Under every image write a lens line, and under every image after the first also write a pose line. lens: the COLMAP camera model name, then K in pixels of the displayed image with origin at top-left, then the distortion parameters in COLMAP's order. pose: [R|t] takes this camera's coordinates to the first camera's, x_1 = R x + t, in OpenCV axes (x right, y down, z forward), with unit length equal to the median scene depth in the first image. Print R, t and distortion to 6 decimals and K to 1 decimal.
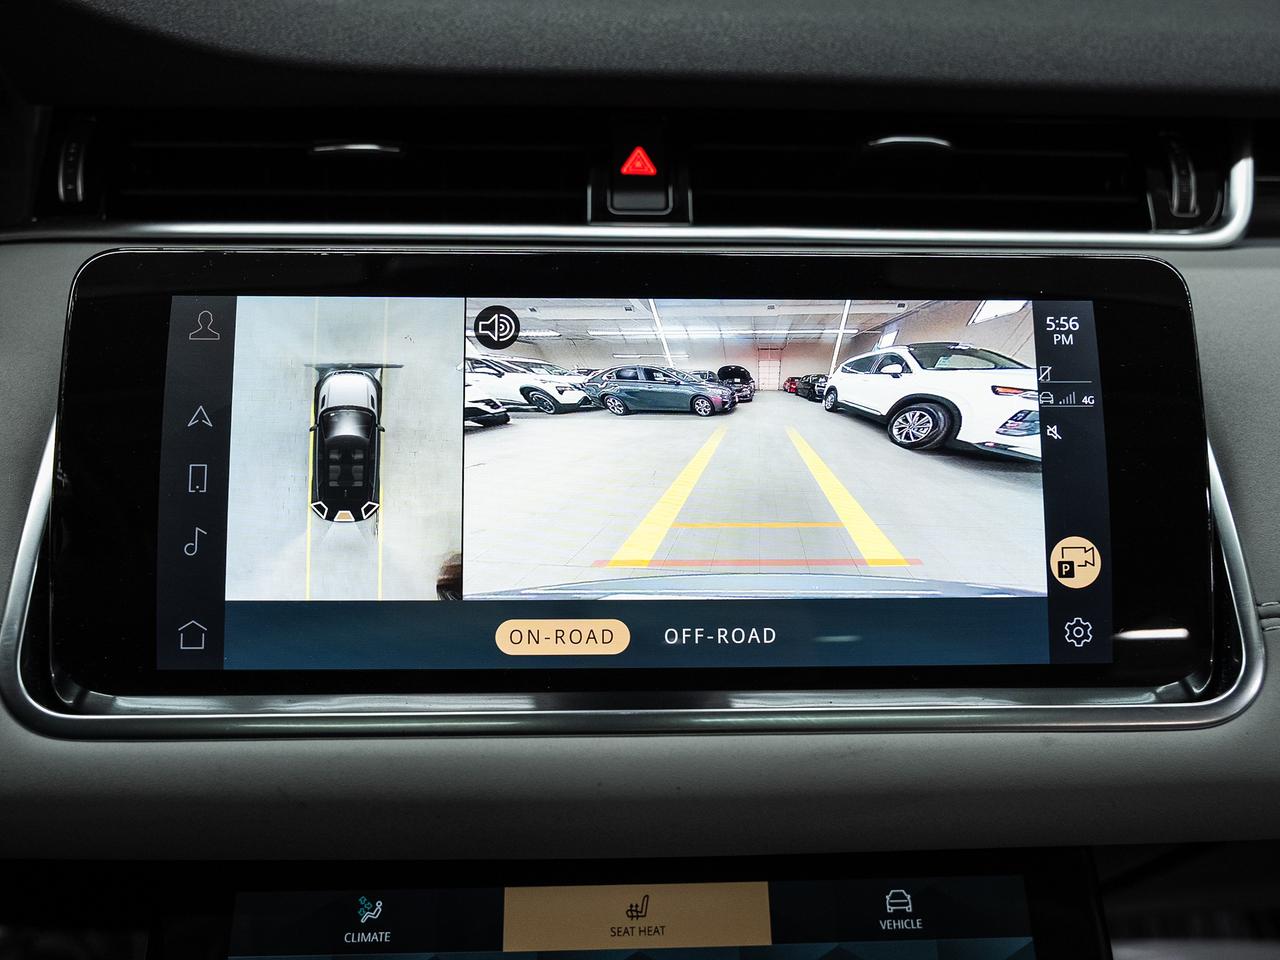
lens RADIAL K [[940.4, 0, 640.0], [0, 940.4, 480.0], [0, 0, 1]] dist [-0.010993, -0.000898]
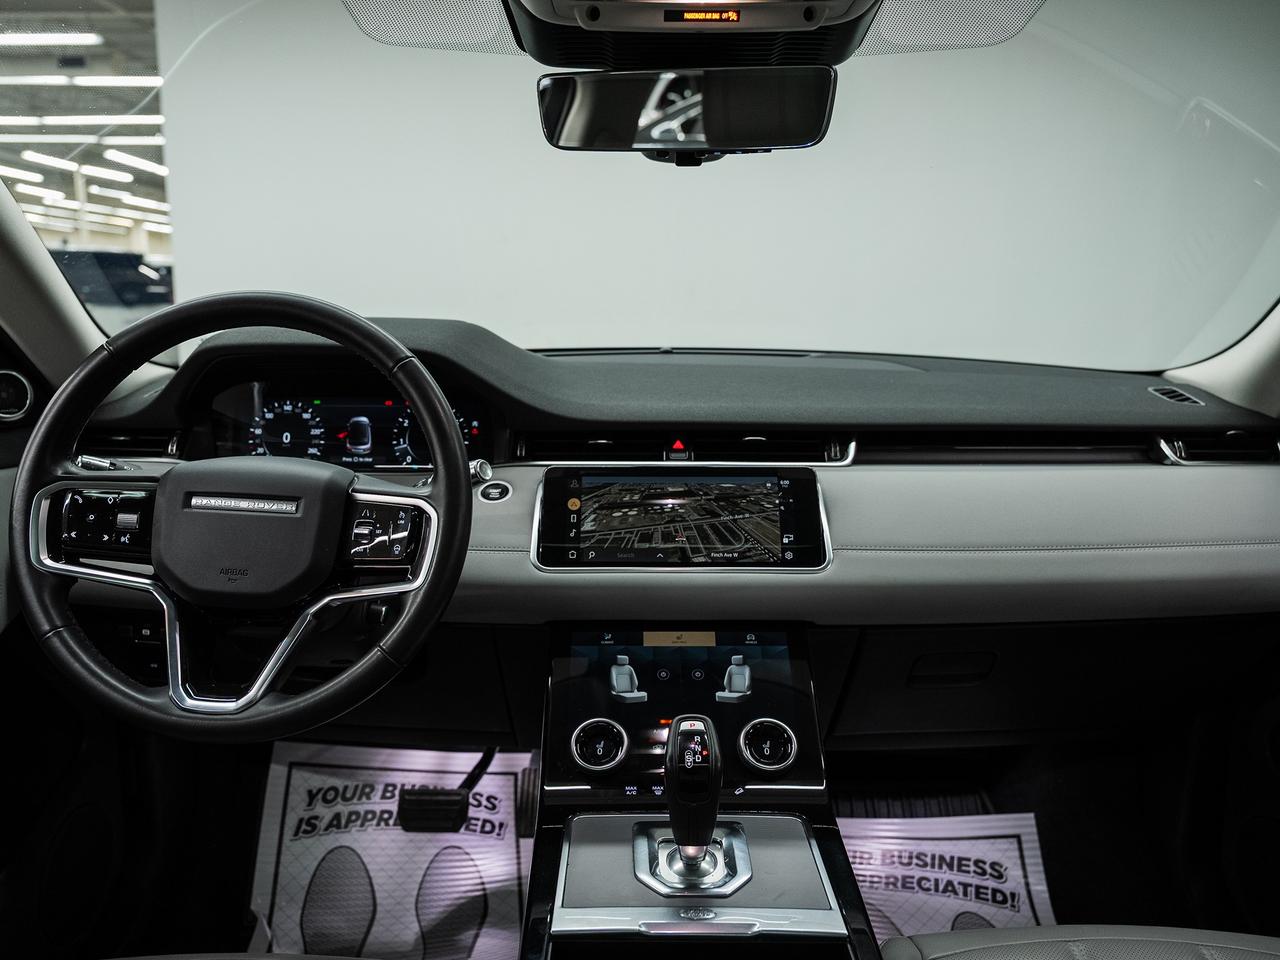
lens RADIAL K [[940.4, 0, 640.0], [0, 940.4, 480.0], [0, 0, 1]] dist [-0.010993, -0.000898]
pose [[0.999227, -0.006172, -0.038812, -0.009290], [-0.004483, 0.963244, -0.268591, 0.764599], [0.039043, 0.268557, 0.962472, -2.452130]]
